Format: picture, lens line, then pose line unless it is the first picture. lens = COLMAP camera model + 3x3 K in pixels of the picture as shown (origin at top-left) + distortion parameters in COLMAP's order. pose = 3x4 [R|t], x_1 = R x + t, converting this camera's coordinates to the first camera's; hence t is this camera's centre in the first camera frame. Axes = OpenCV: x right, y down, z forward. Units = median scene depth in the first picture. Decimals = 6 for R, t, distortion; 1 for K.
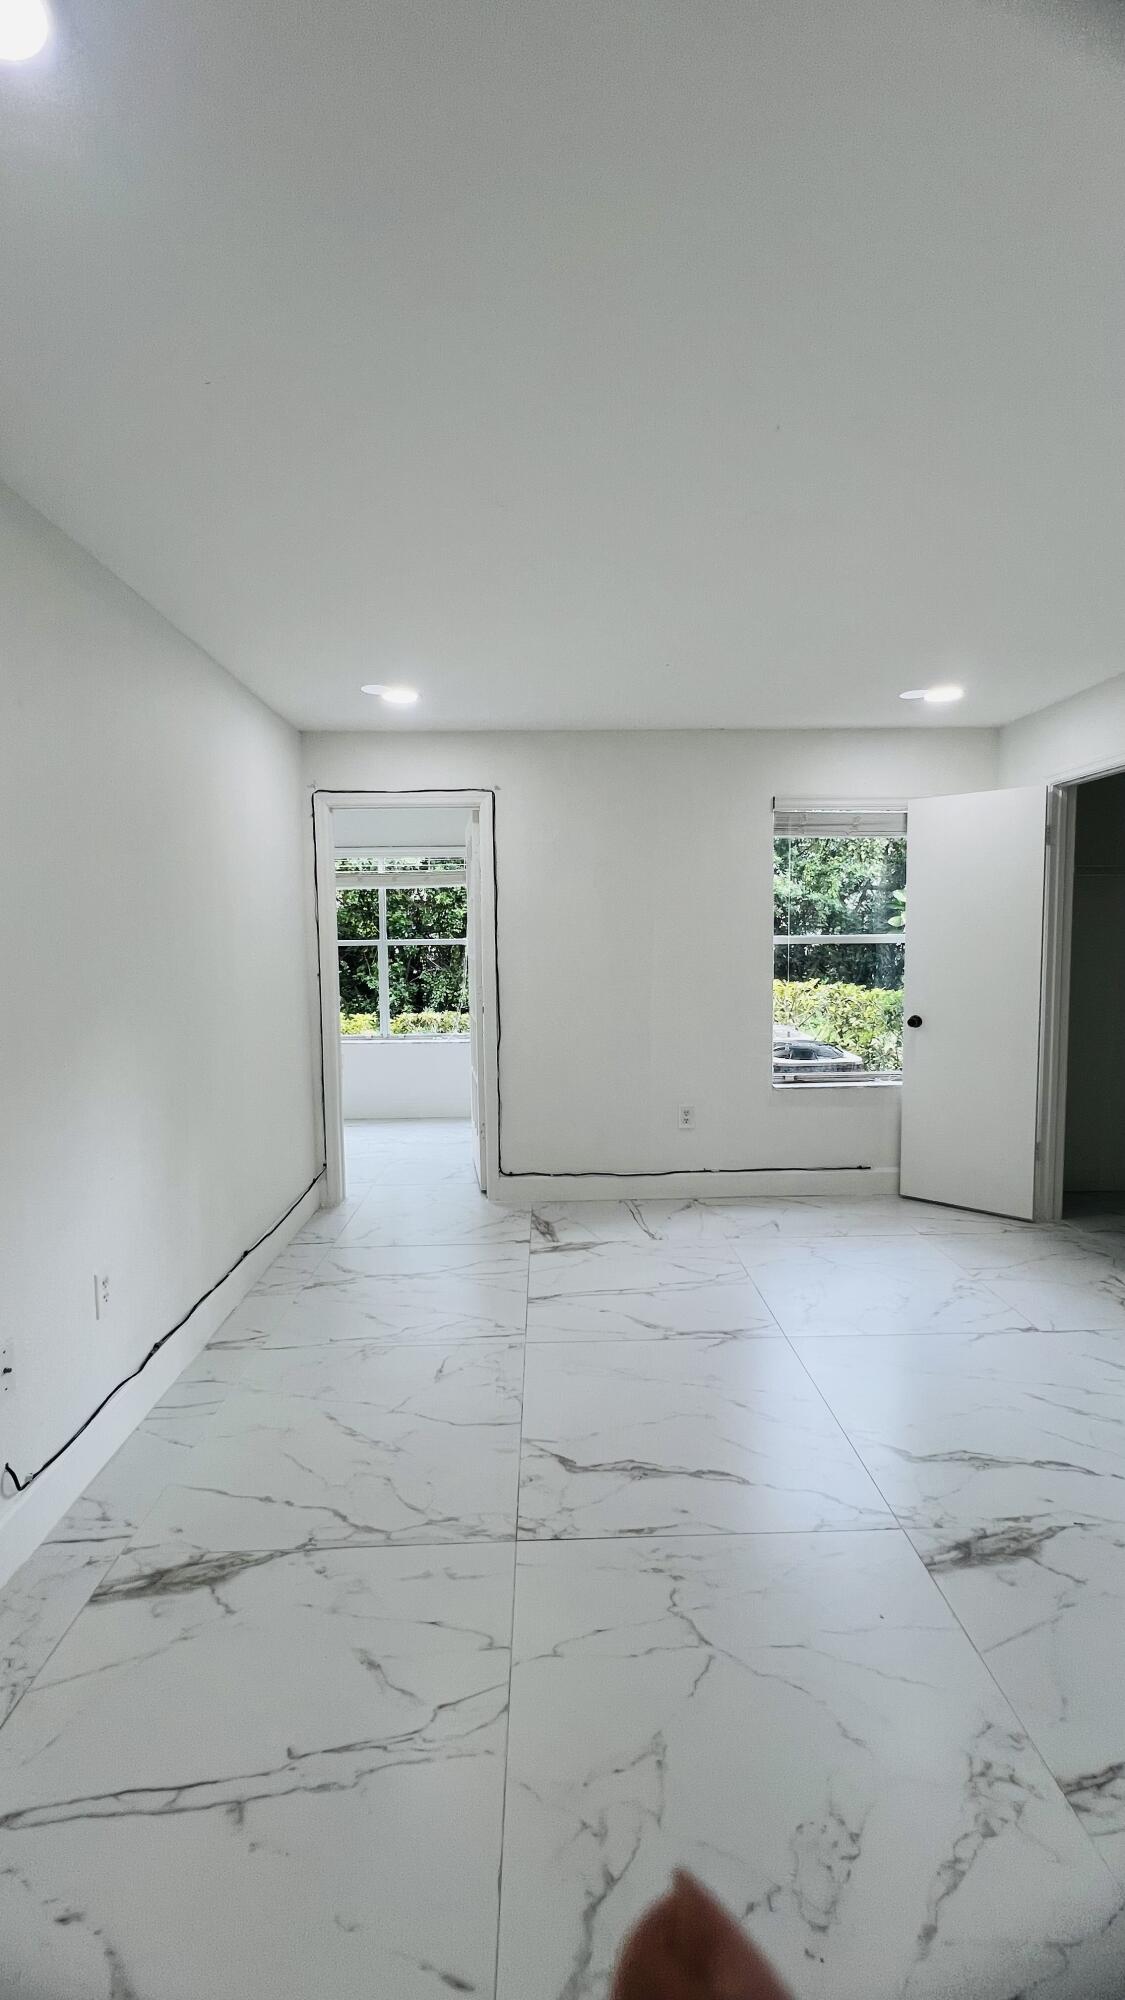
lens RADIAL K [[798.6, 0, 566.2], [0, 798.6, 994.1], [0, 0, 1]] dist [0.000471, 0.000147]
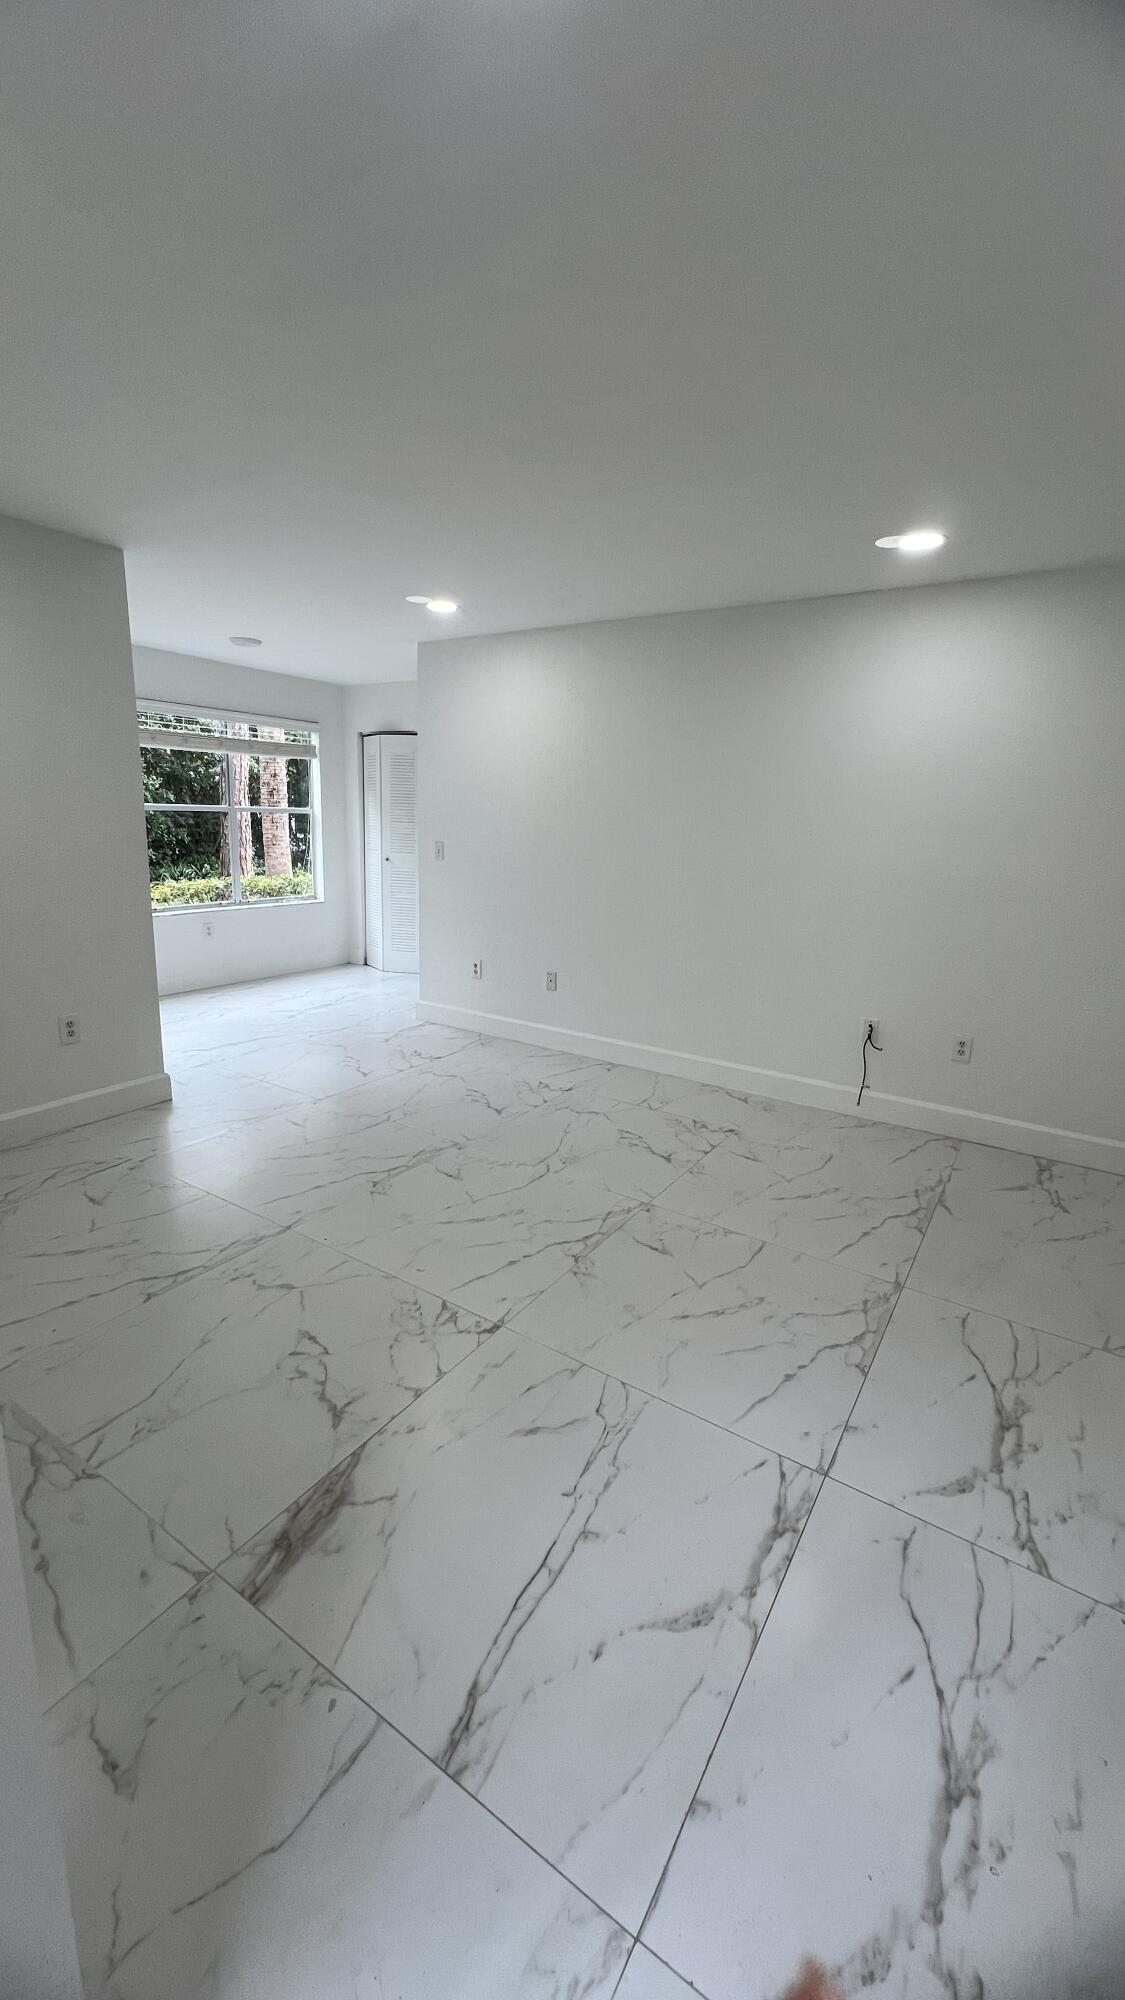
lens RADIAL K [[798.6, 0, 566.2], [0, 798.6, 994.1], [0, 0, 1]] dist [0.000471, 0.000147]
pose [[0.564310, -0.149009, 0.812004, -1.024530], [0.016614, 0.985427, 0.169288, -0.019862], [-0.825396, -0.082040, 0.558562, 0.309332]]
